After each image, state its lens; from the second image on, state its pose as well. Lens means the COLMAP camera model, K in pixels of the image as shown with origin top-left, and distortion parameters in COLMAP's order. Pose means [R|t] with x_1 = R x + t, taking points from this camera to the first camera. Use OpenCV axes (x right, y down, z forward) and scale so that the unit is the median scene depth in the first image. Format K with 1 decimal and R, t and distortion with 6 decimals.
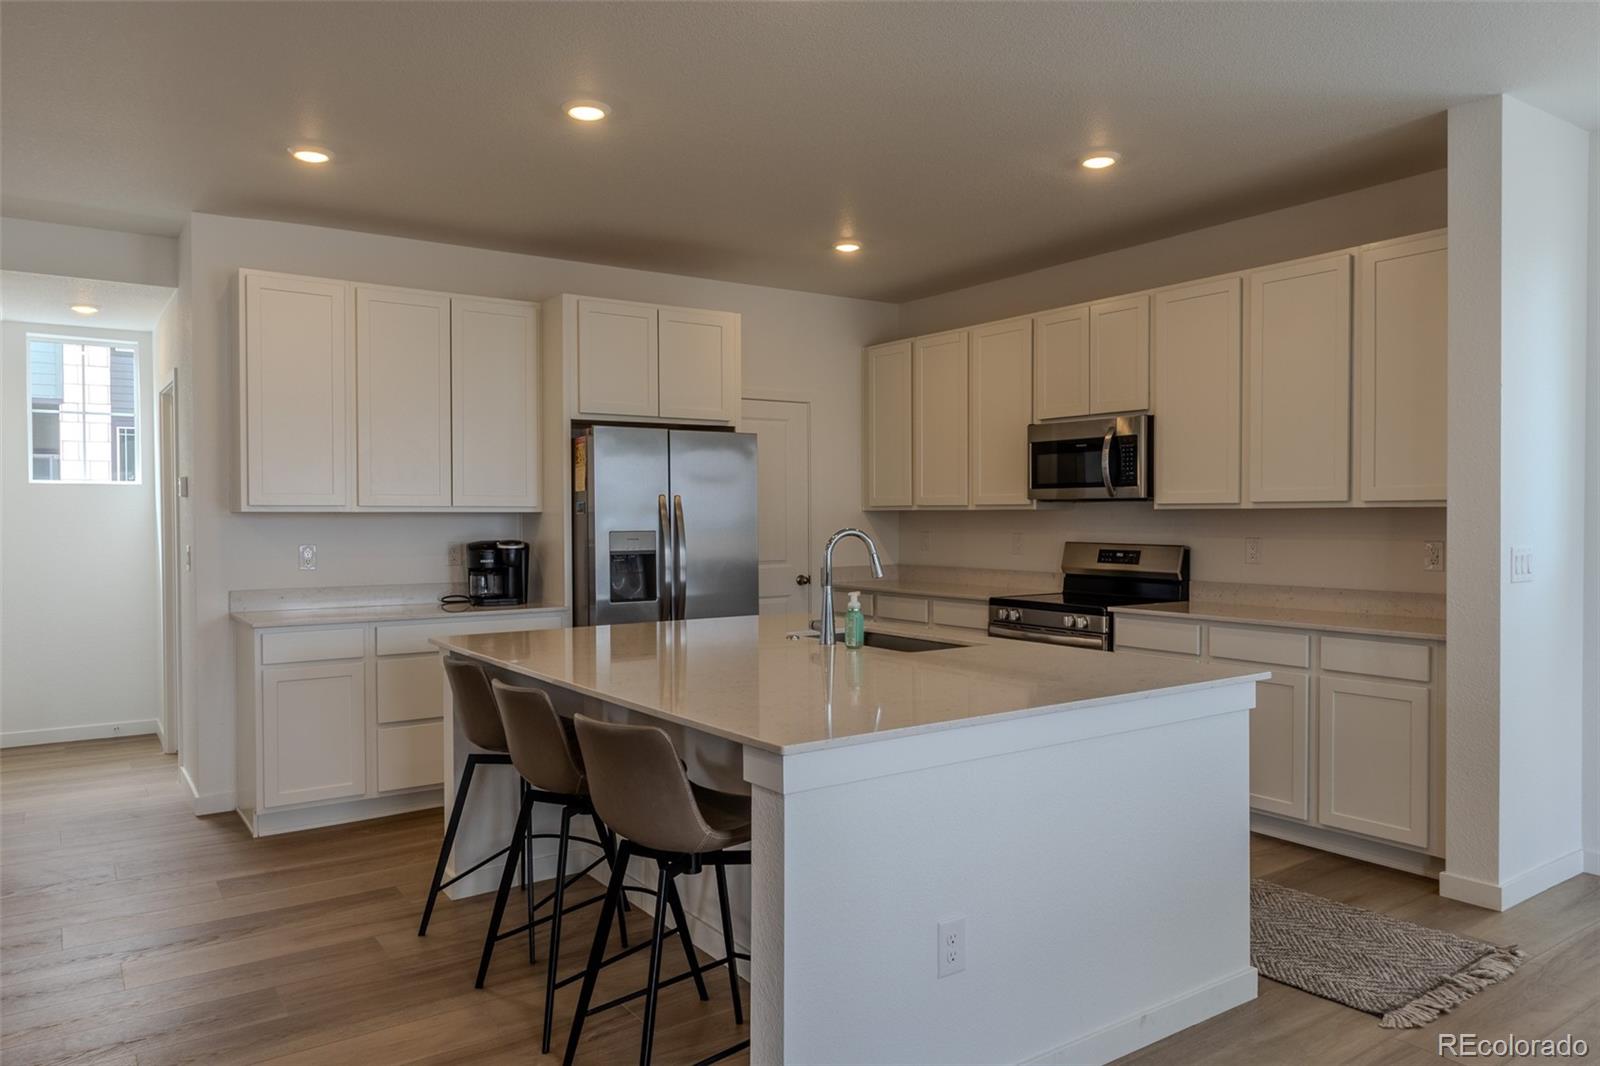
lens RADIAL K [[1084.0, 0, 798.7], [0, 1084.0, 533.7], [0, 0, 1]] dist [0.004500, -0.003764]
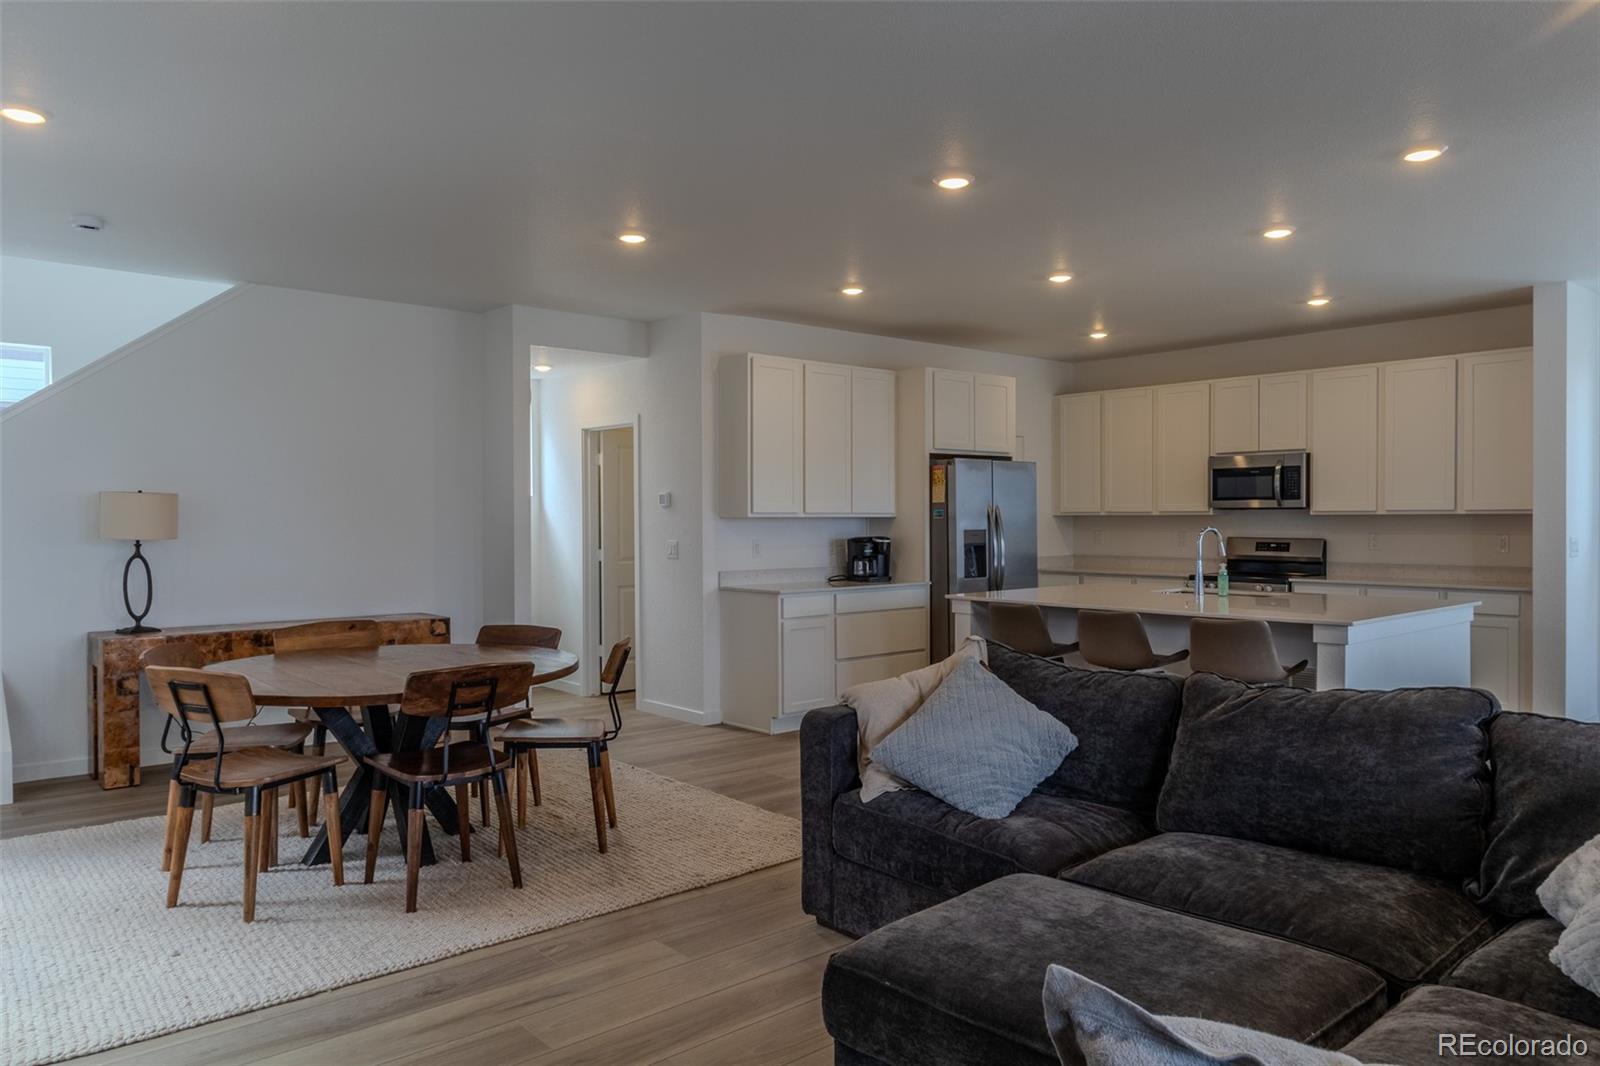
lens RADIAL K [[1084.0, 0, 803.6], [0, 1084.0, 539.1], [0, 0, 1]] dist [0.004500, -0.003764]
pose [[0.994001, -0.002636, 0.109342, -0.531774], [0.002506, 0.999996, 0.001325, 0.007561], [-0.109345, -0.001043, 0.994003, -0.422942]]
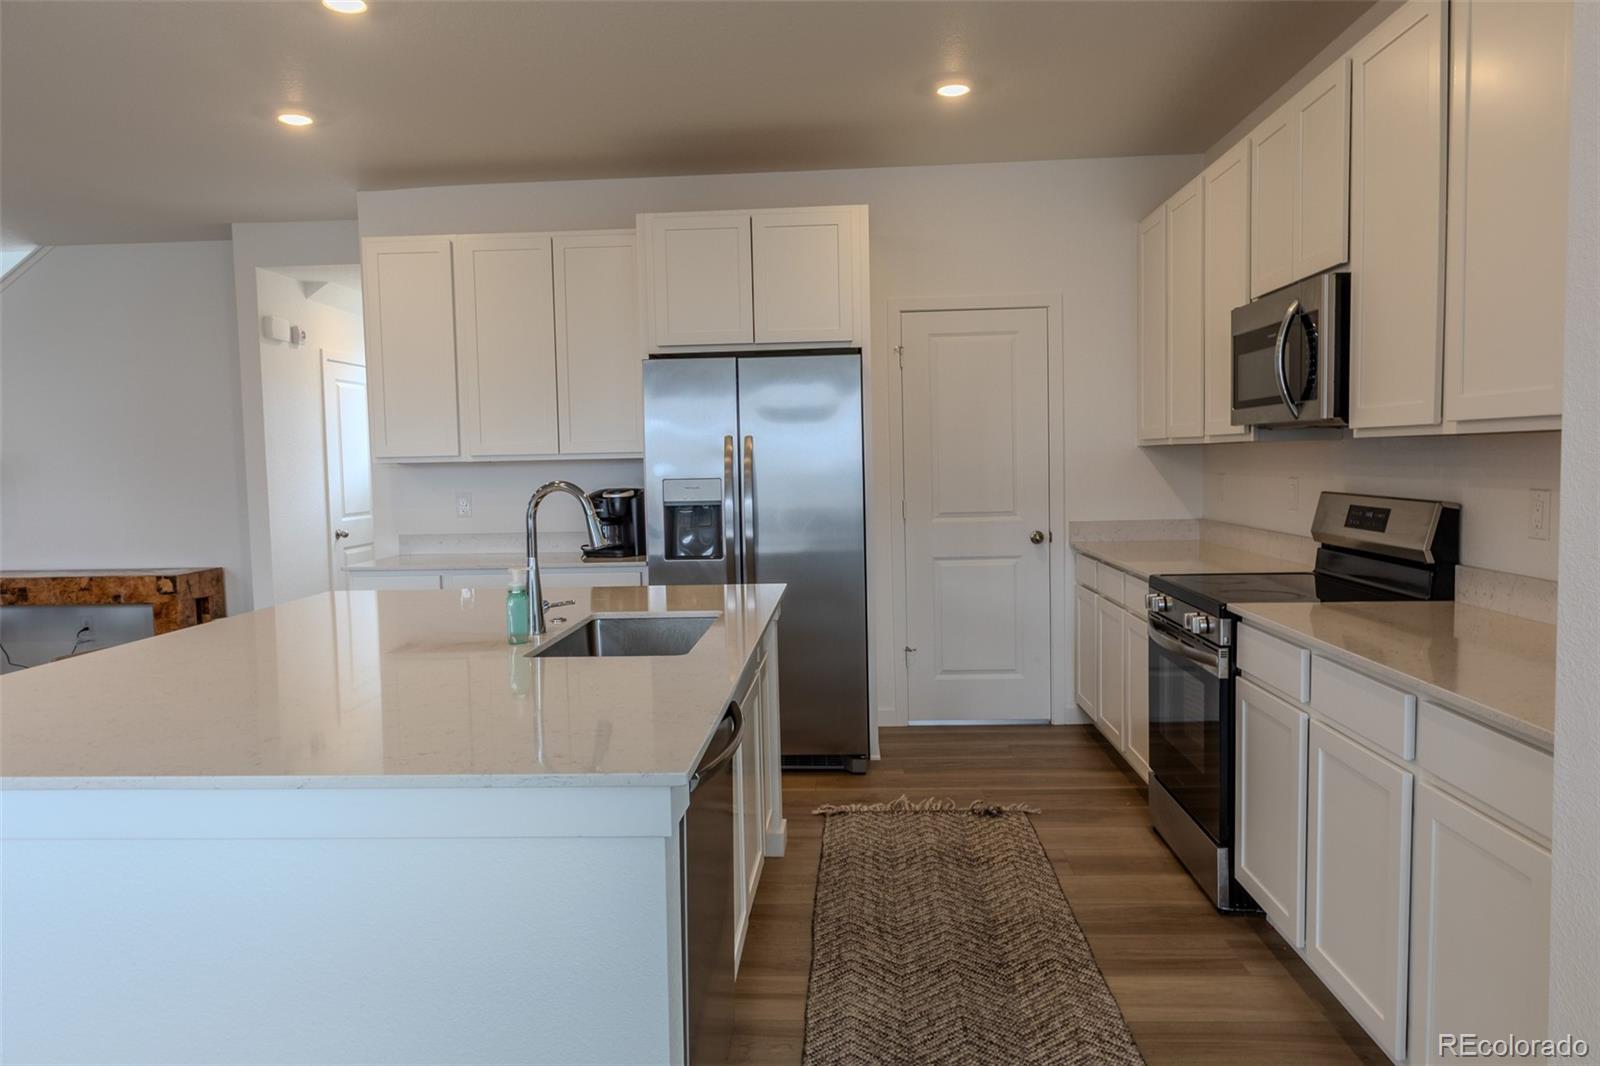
lens RADIAL K [[1084.0, 0, 800.4], [0, 1084.0, 532.8], [0, 0, 1]] dist [0.004500, -0.003764]
pose [[0.788296, 0.028477, -0.614637, 0.442590], [0.008380, 0.998339, 0.057002, -0.007938], [0.615239, -0.050085, 0.786748, 0.357860]]
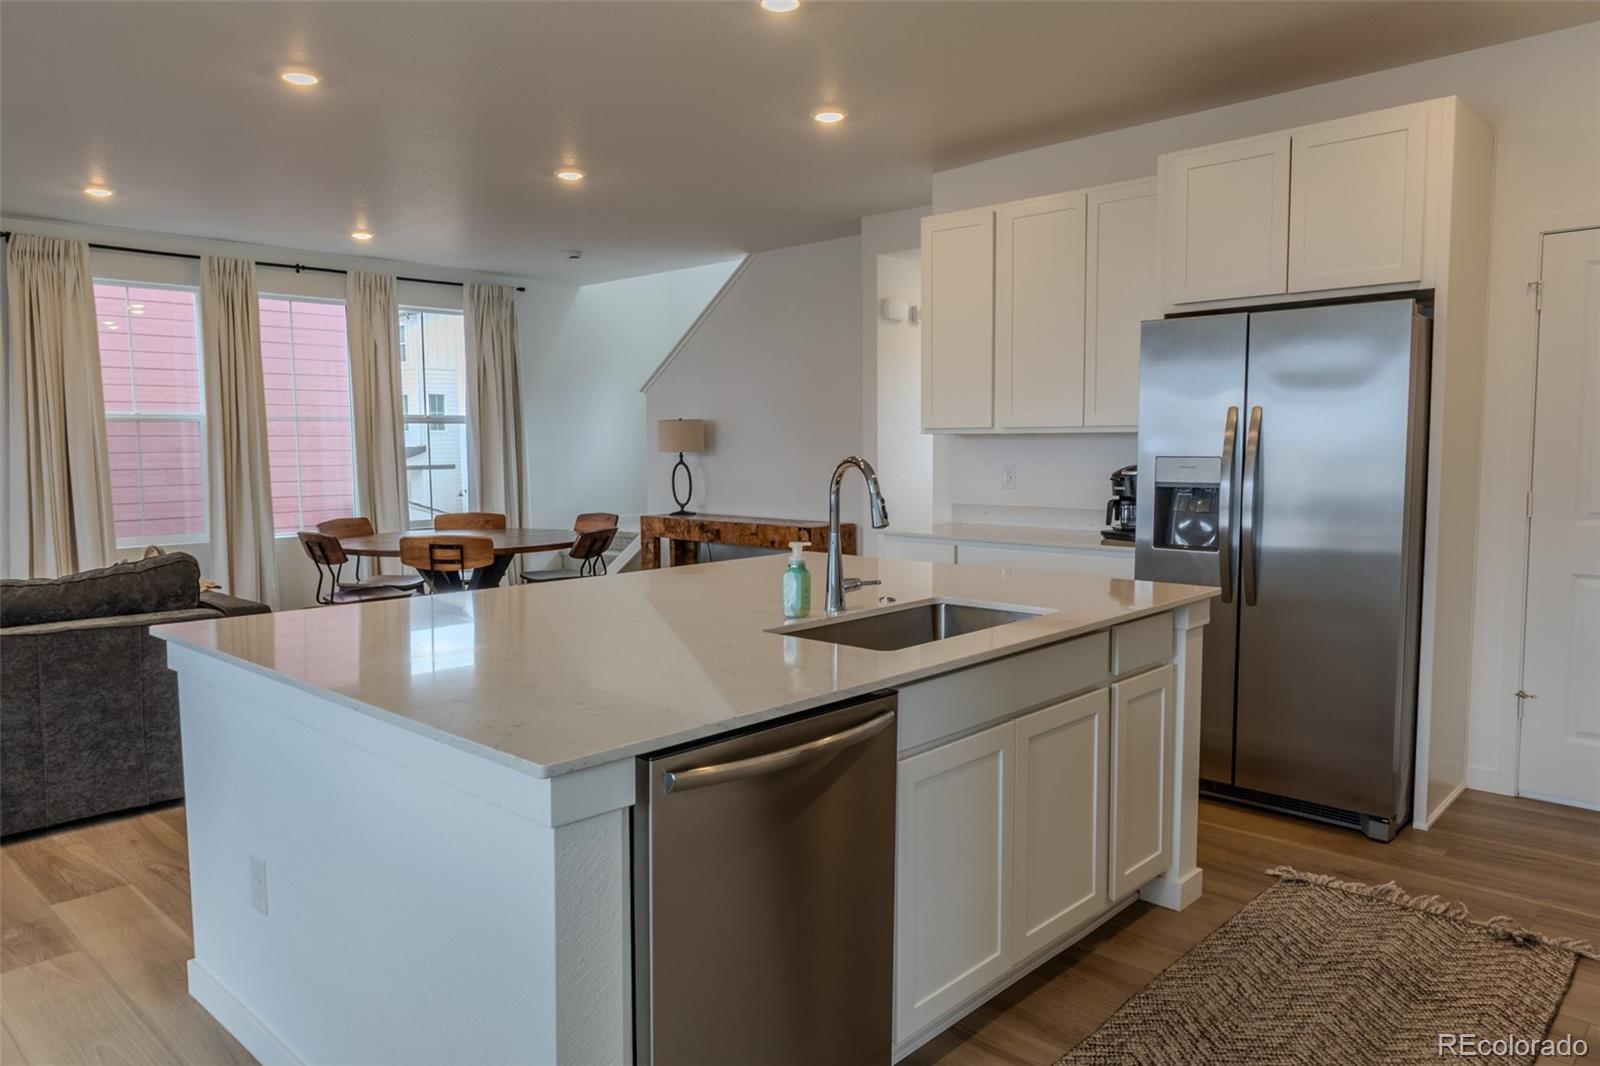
lens RADIAL K [[1084.0, 0, 799.2], [0, 1084.0, 529.8], [0, 0, 1]] dist [0.004500, -0.003764]
pose [[0.204233, 0.082754, -0.975418, 0.520462], [-0.009199, 0.996539, 0.082619, -0.011153], [0.978879, -0.007900, 0.204287, 0.567769]]
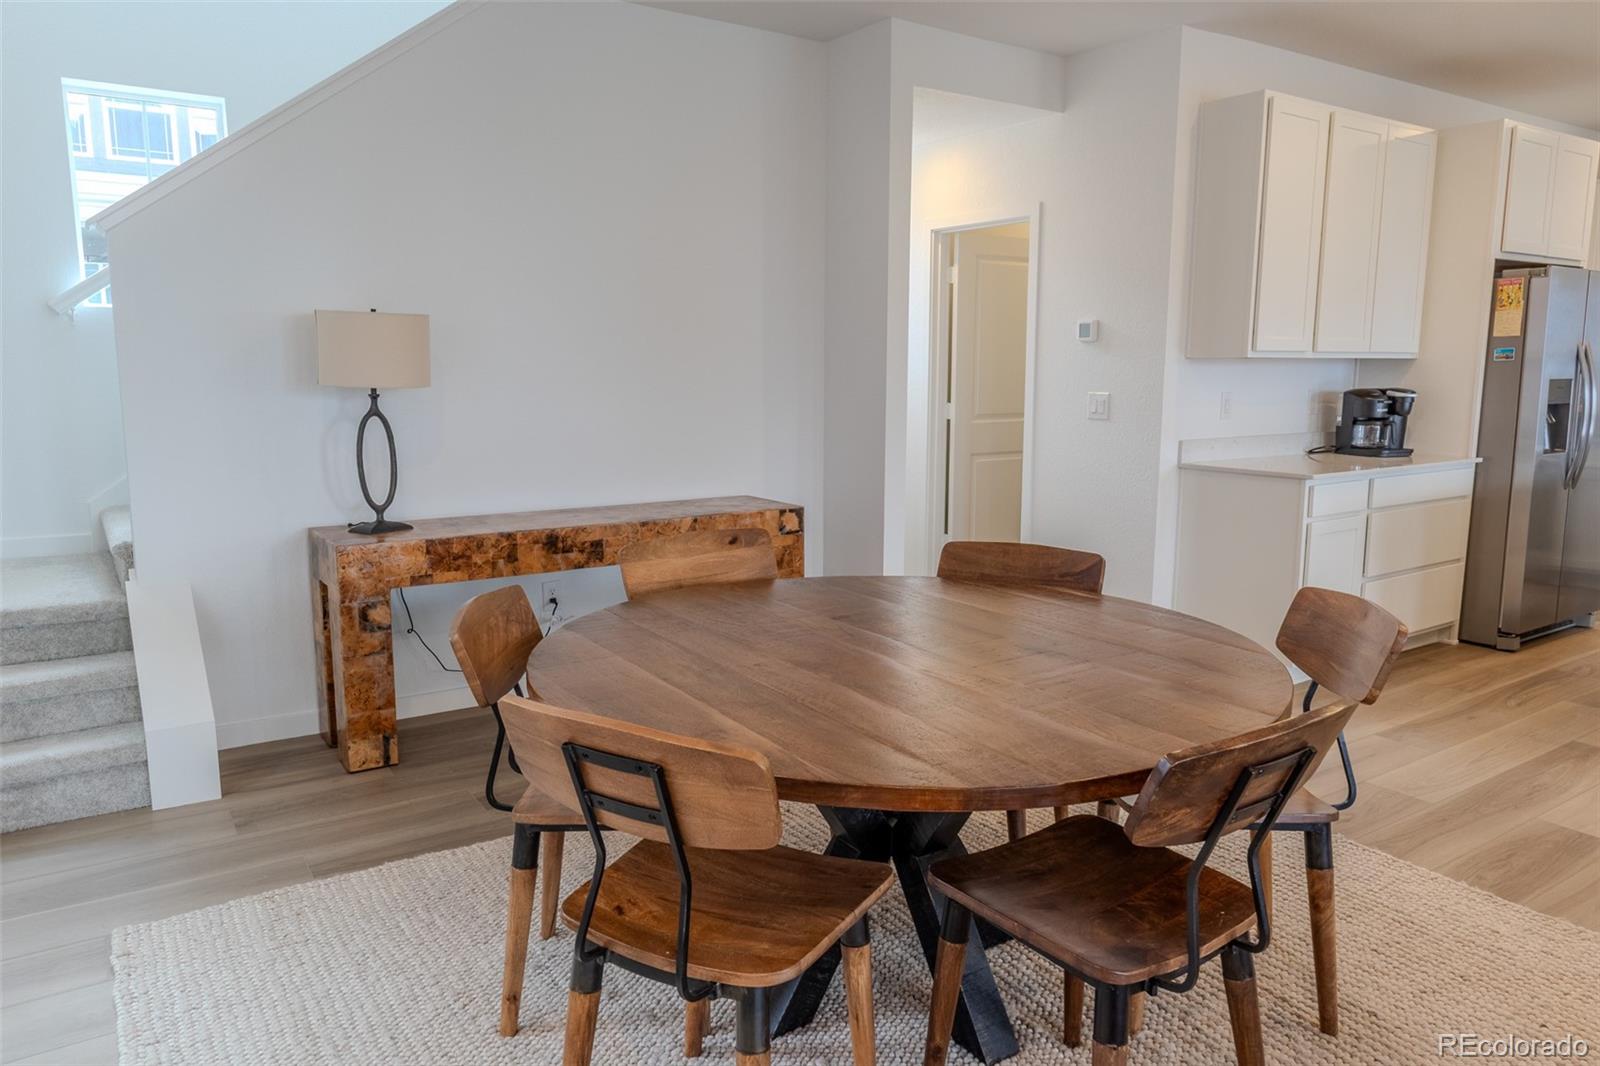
lens RADIAL K [[1084.0, 0, 809.5], [0, 1084.0, 537.0], [0, 0, 1]] dist [0.004500, -0.003764]
pose [[0.999945, 0.006297, -0.008351, -0.788108], [-0.005055, 0.989972, 0.141174, 0.003375], [0.009156, -0.141124, 0.989950, 0.027620]]
